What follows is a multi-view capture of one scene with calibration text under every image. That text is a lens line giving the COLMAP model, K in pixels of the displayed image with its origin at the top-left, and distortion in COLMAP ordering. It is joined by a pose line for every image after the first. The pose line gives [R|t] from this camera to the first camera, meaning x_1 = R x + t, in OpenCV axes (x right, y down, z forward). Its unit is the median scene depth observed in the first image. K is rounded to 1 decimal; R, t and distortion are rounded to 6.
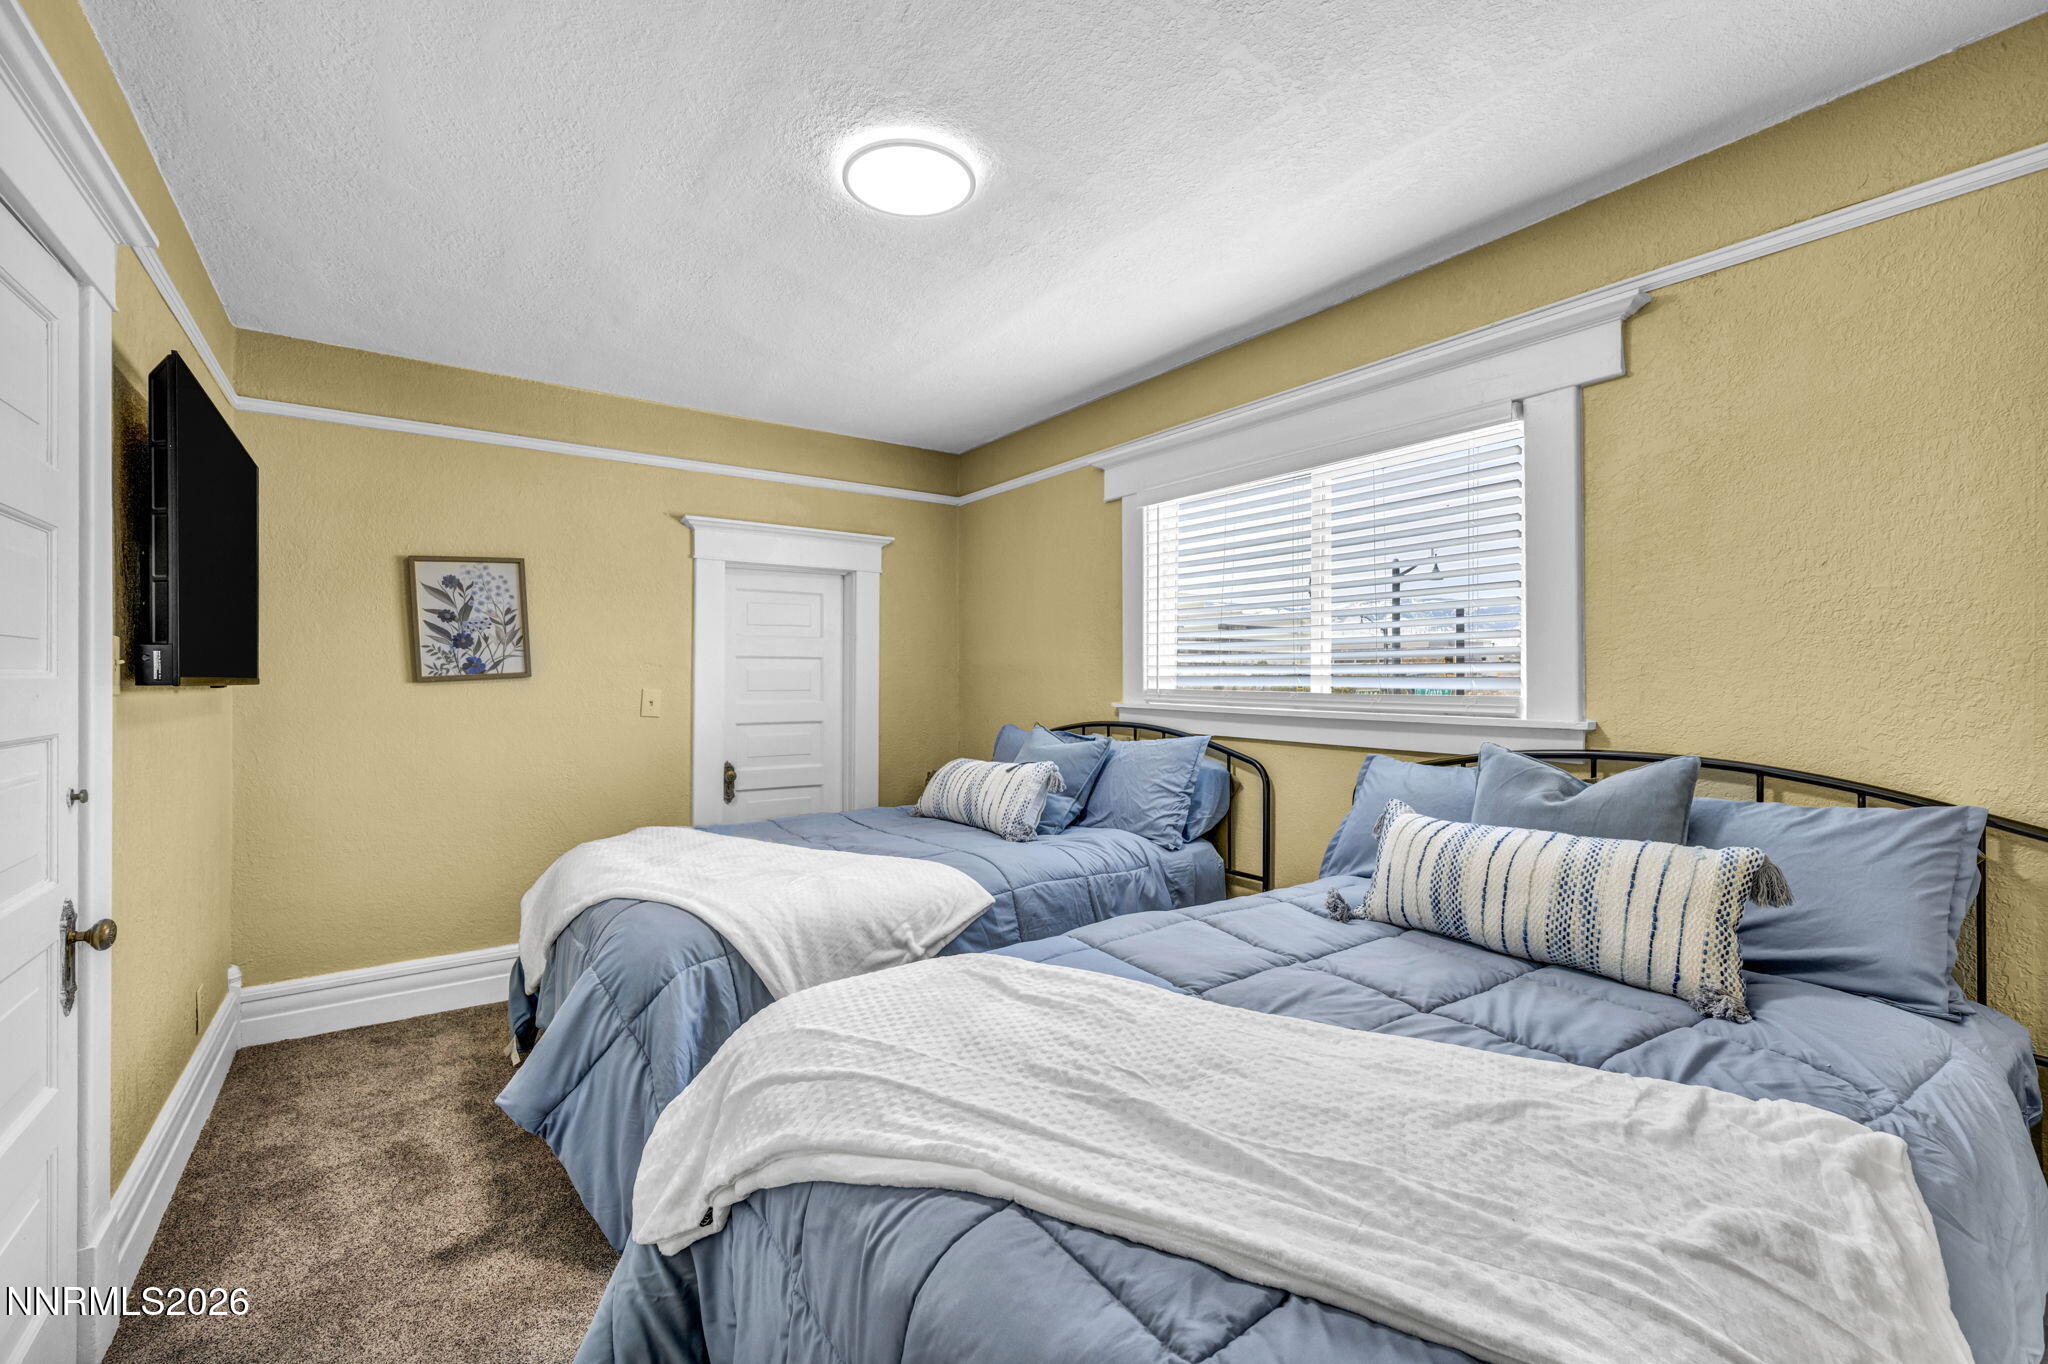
lens RADIAL K [[848.5, 0, 1031.6], [0, 848.5, 685.8], [0, 0, 1]] dist [-0.003335, 0.000651]
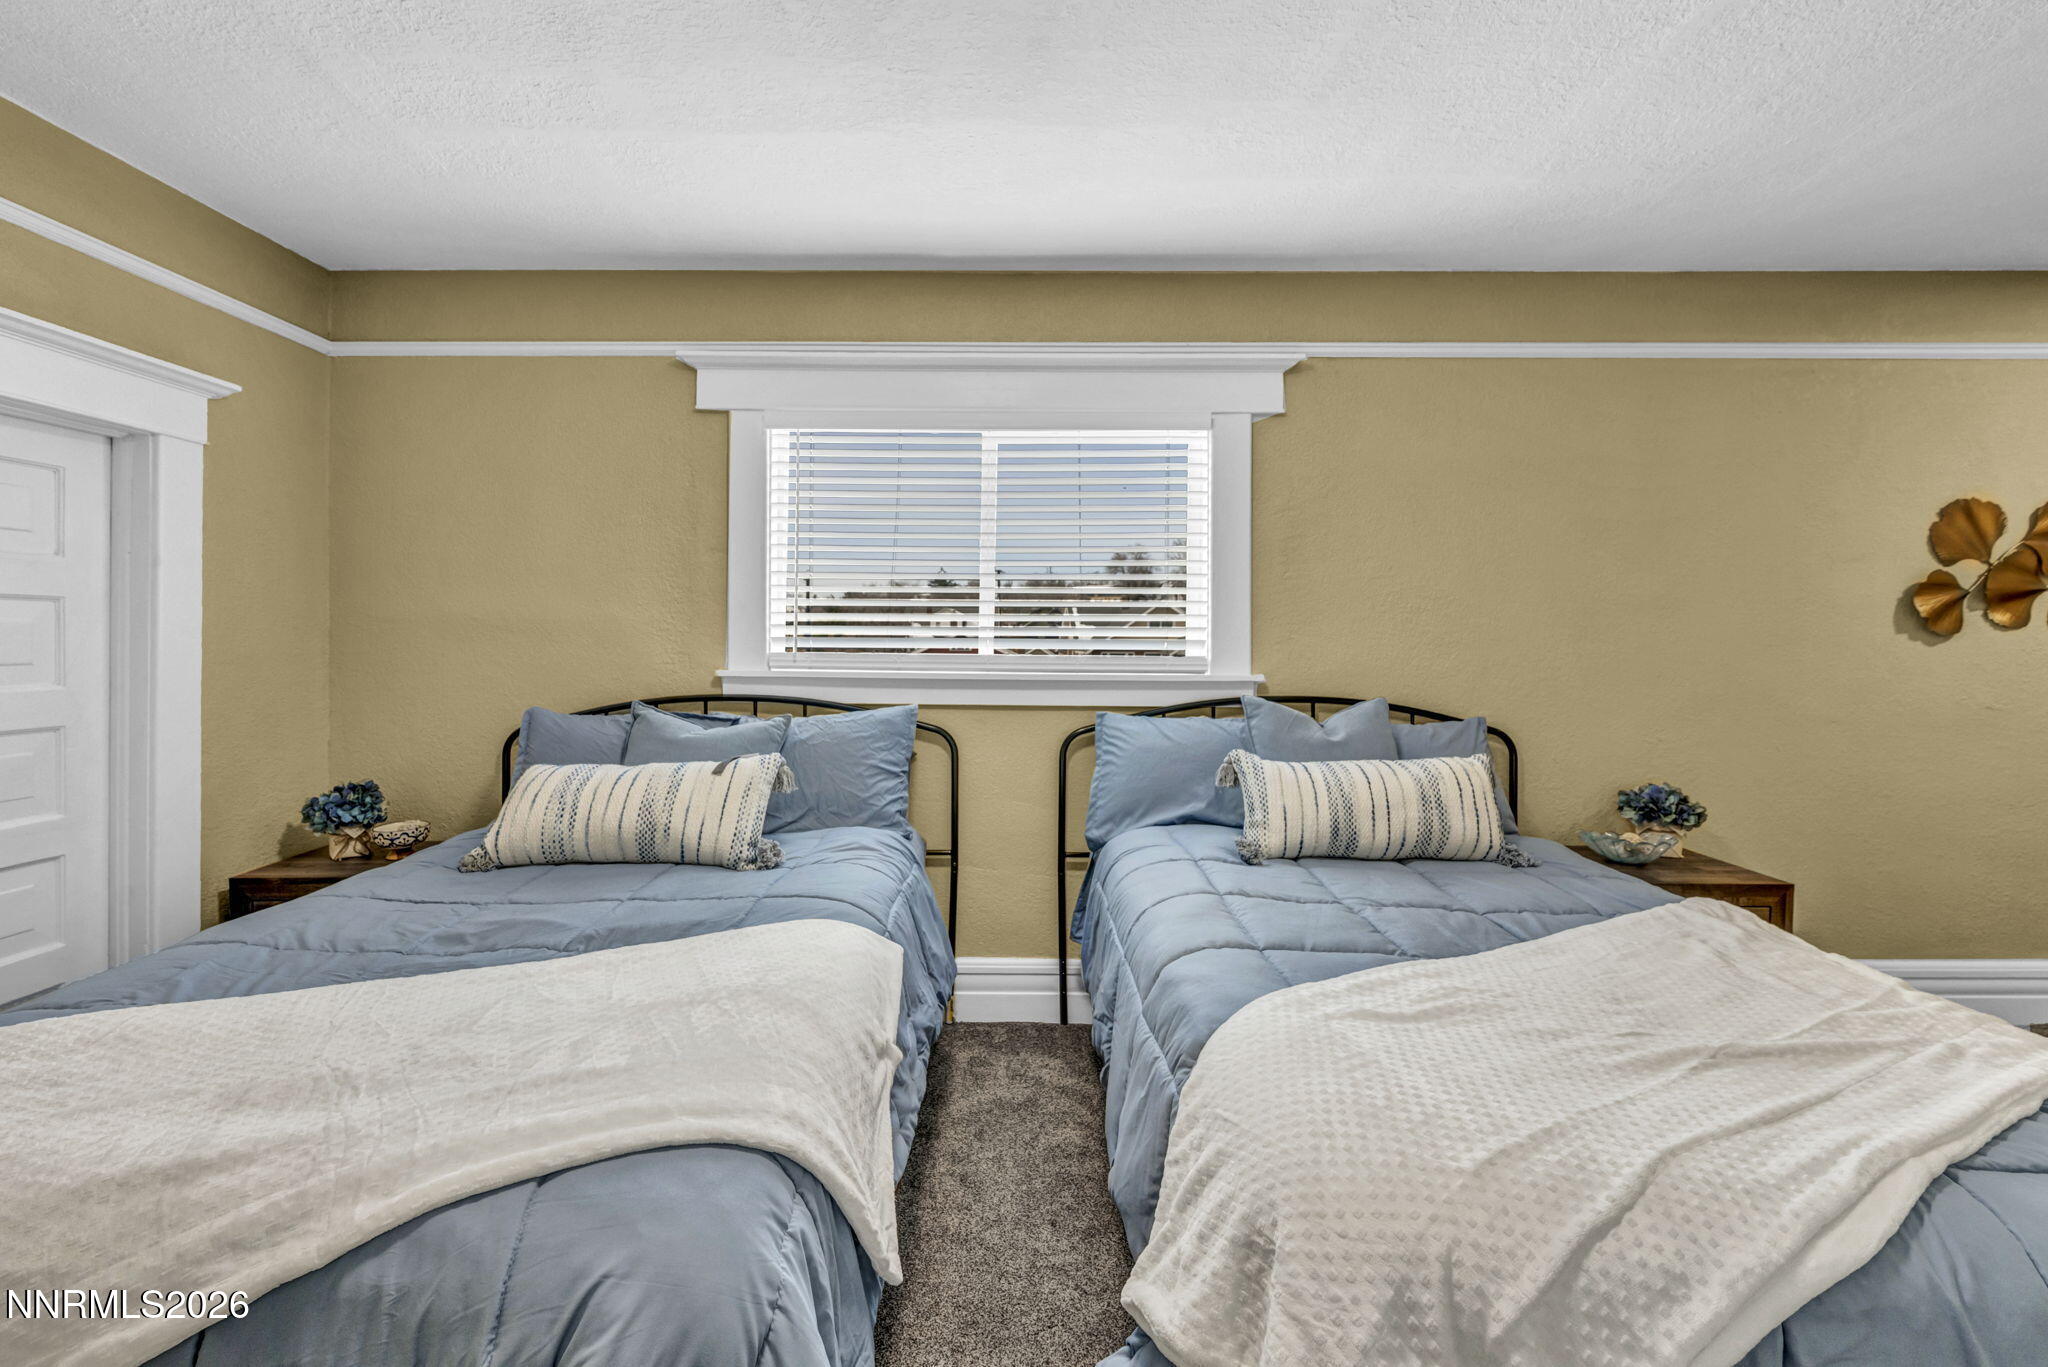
lens RADIAL K [[848.5, 0, 1009.8], [0, 848.5, 651.5], [0, 0, 1]] dist [-0.003335, 0.000651]
pose [[0.599217, -0.013704, 0.800470, -0.567468], [0.004069, 0.999893, 0.014072, -0.012577], [-0.800577, -0.005175, 0.599208, 0.486521]]
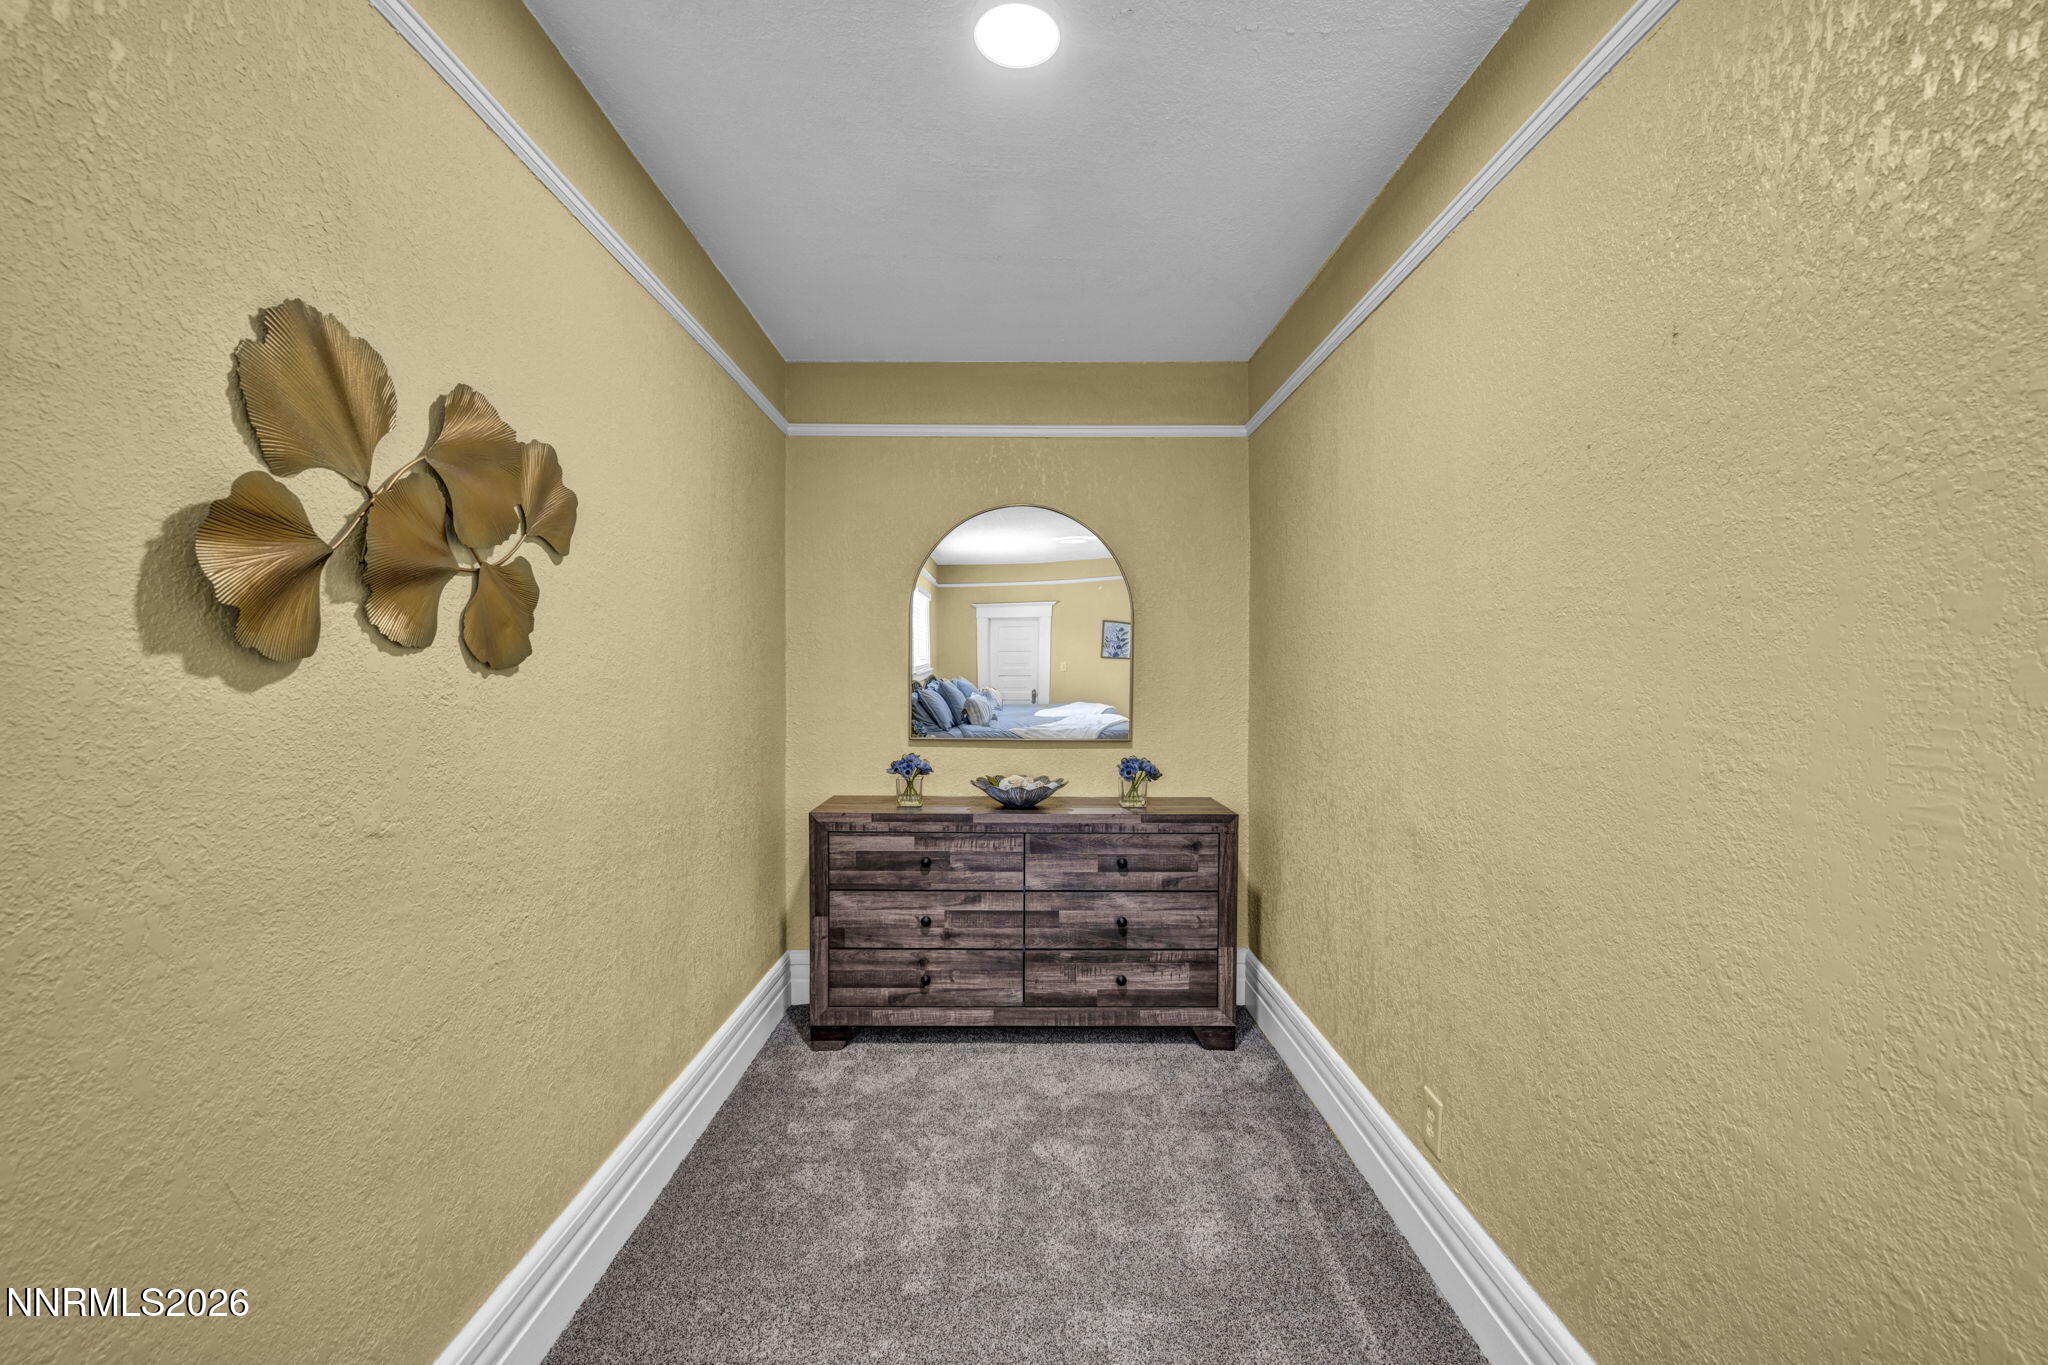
lens RADIAL K [[848.5, 0, 1025.5], [0, 848.5, 701.1], [0, 0, 1]] dist [-0.003335, 0.000651]
pose [[-0.811953, -0.024288, 0.583218, 0.636043], [-0.007183, 0.999474, 0.031623, -0.009381], [-0.583679, 0.021488, -0.811700, 0.271551]]
